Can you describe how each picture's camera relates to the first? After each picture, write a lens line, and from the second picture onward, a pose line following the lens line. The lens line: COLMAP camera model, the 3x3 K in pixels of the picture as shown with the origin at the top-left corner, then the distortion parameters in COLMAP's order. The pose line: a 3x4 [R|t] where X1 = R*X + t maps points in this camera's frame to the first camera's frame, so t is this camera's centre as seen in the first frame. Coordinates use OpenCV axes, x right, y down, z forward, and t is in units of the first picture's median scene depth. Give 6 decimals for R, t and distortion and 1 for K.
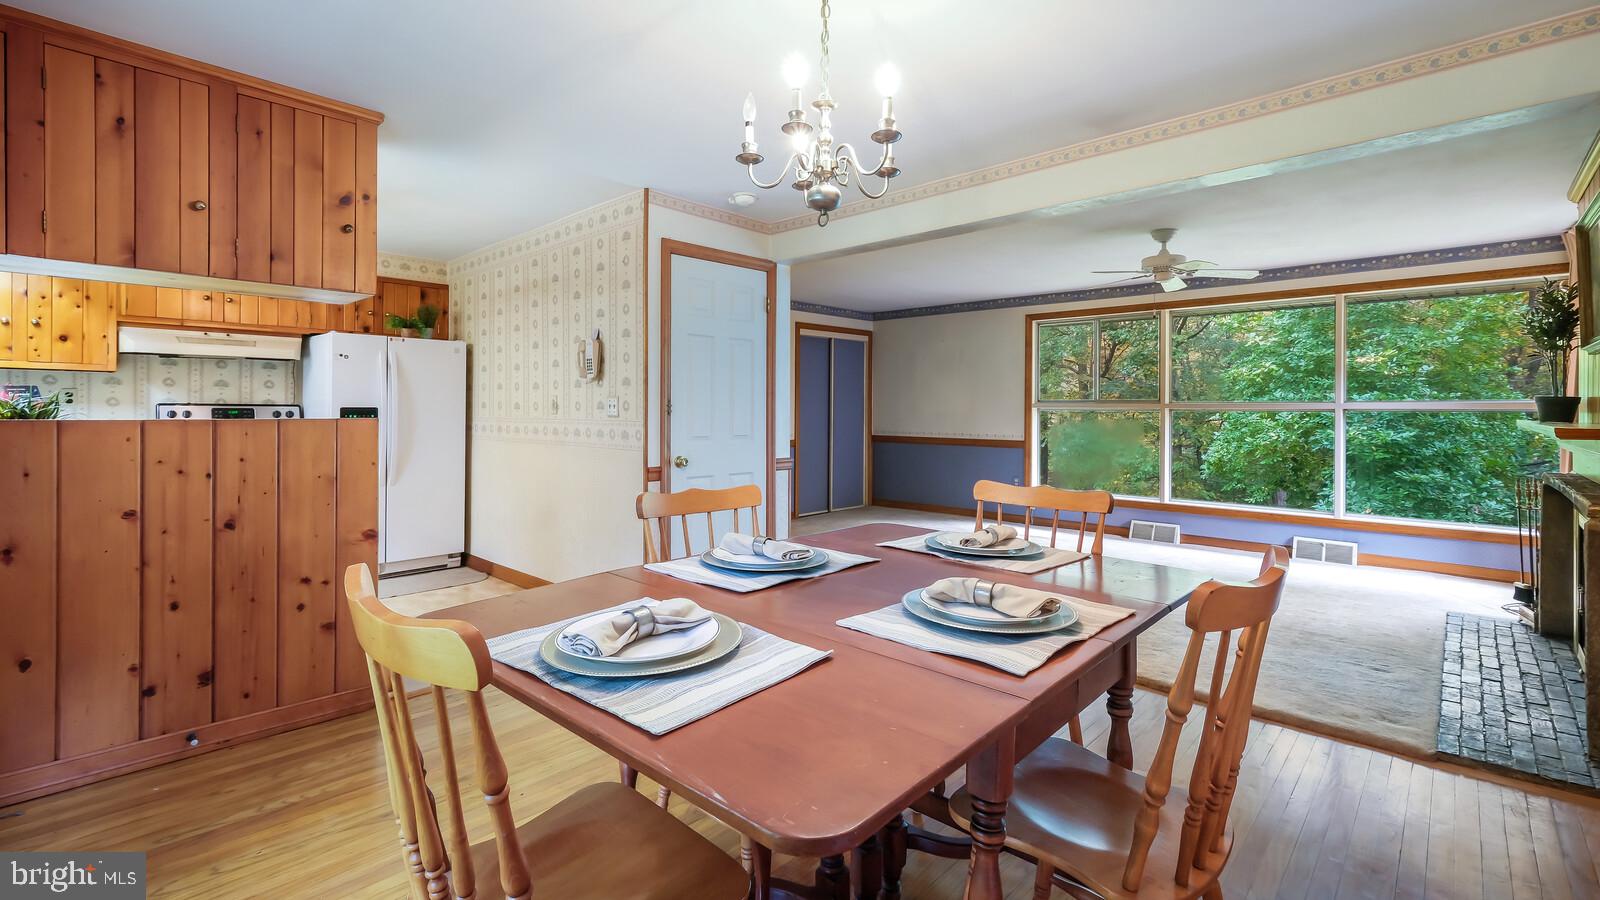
lens RADIAL K [[701.0, 0, 800.8], [0, 701.0, 406.1], [0, 0, 1]] dist [0.004299, 0.000680]
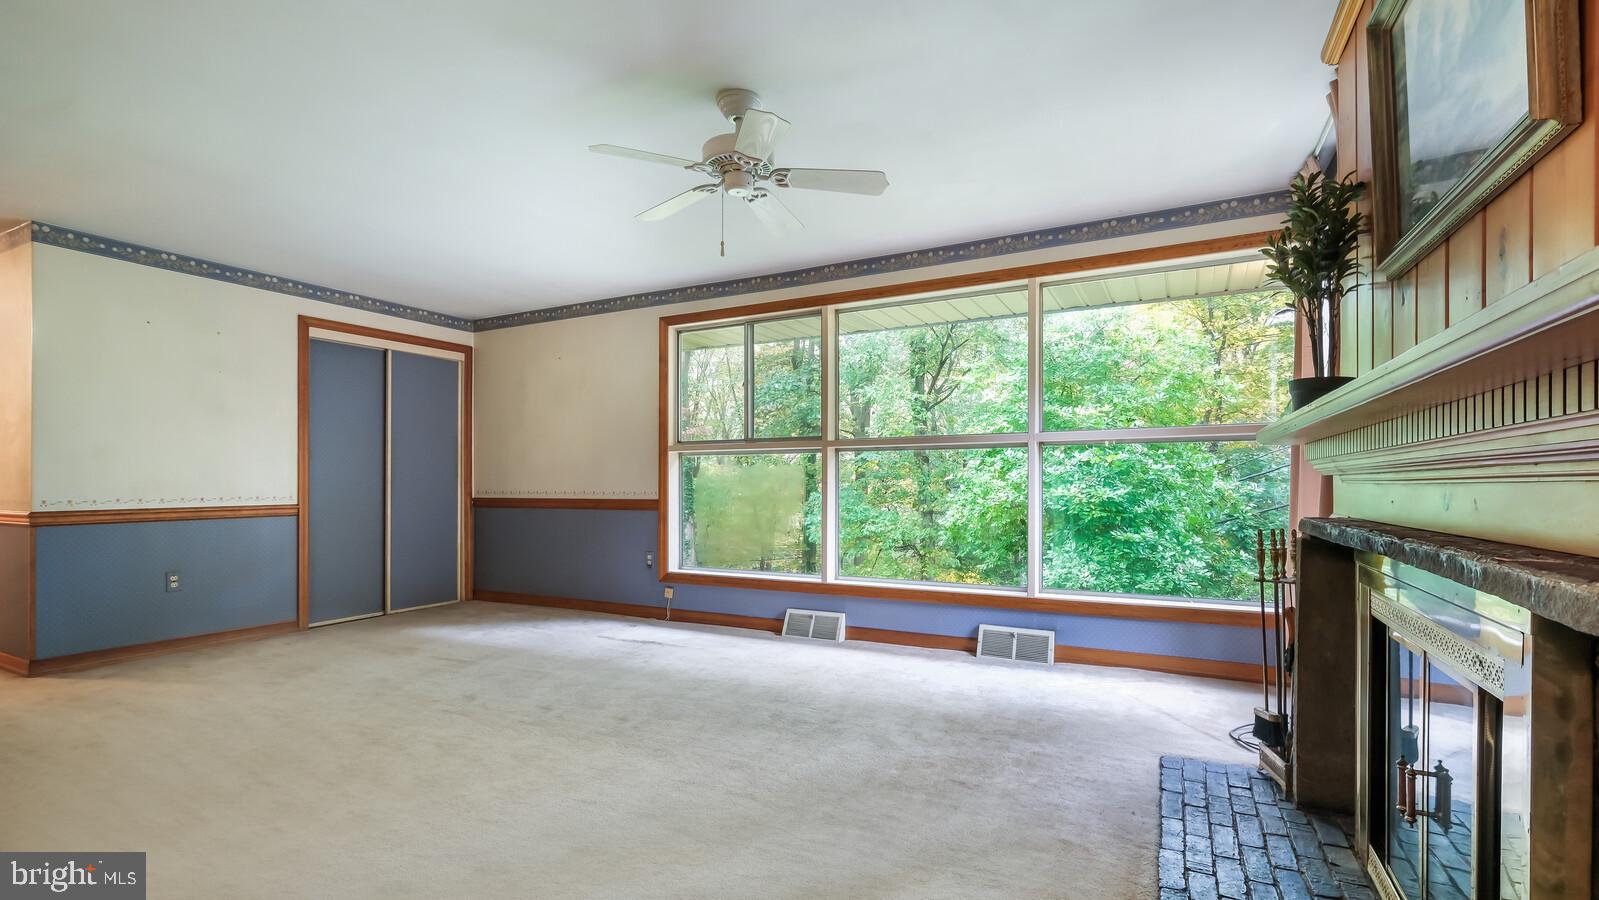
lens RADIAL K [[700.6, 0, 809.9], [0, 700.6, 484.3], [0, 0, 1]] dist [0.004299, 0.000680]
pose [[0.959288, -0.007245, 0.282337, 0.225226], [0.006097, 0.999969, 0.004945, 0.026947], [-0.282364, -0.003022, 0.959303, 0.248100]]
